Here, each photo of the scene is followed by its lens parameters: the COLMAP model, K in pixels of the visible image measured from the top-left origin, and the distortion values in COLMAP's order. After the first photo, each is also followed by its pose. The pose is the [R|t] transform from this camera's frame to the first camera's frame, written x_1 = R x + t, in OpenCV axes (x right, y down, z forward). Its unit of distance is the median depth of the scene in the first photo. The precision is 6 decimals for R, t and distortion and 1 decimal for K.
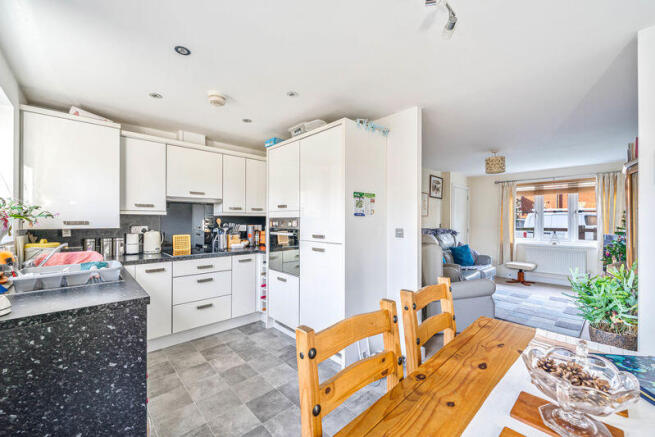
lens RADIAL K [[266.8, 0, 333.1], [0, 266.8, 219.1], [0, 0, 1]] dist [0.002976, 0.000127]
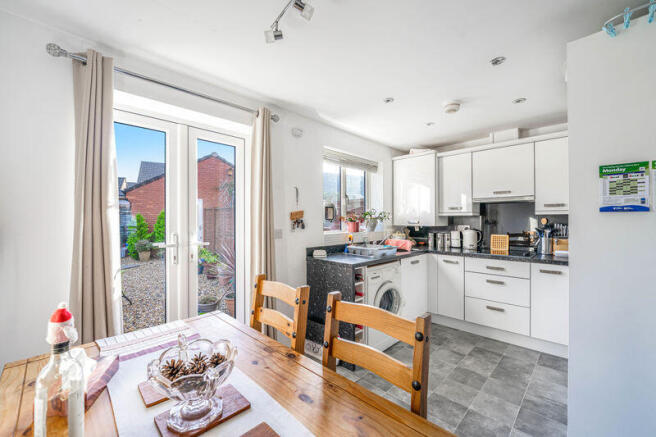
lens RADIAL K [[267.2, 0, 328.4], [0, 267.2, 218.6], [0, 0, 1]] dist [0.002976, 0.000127]
pose [[0.042312, -0.006901, -0.999081, 0.488911], [0.003439, 0.999971, -0.006762, 0.003076], [0.999099, -0.003150, 0.042335, 0.364746]]
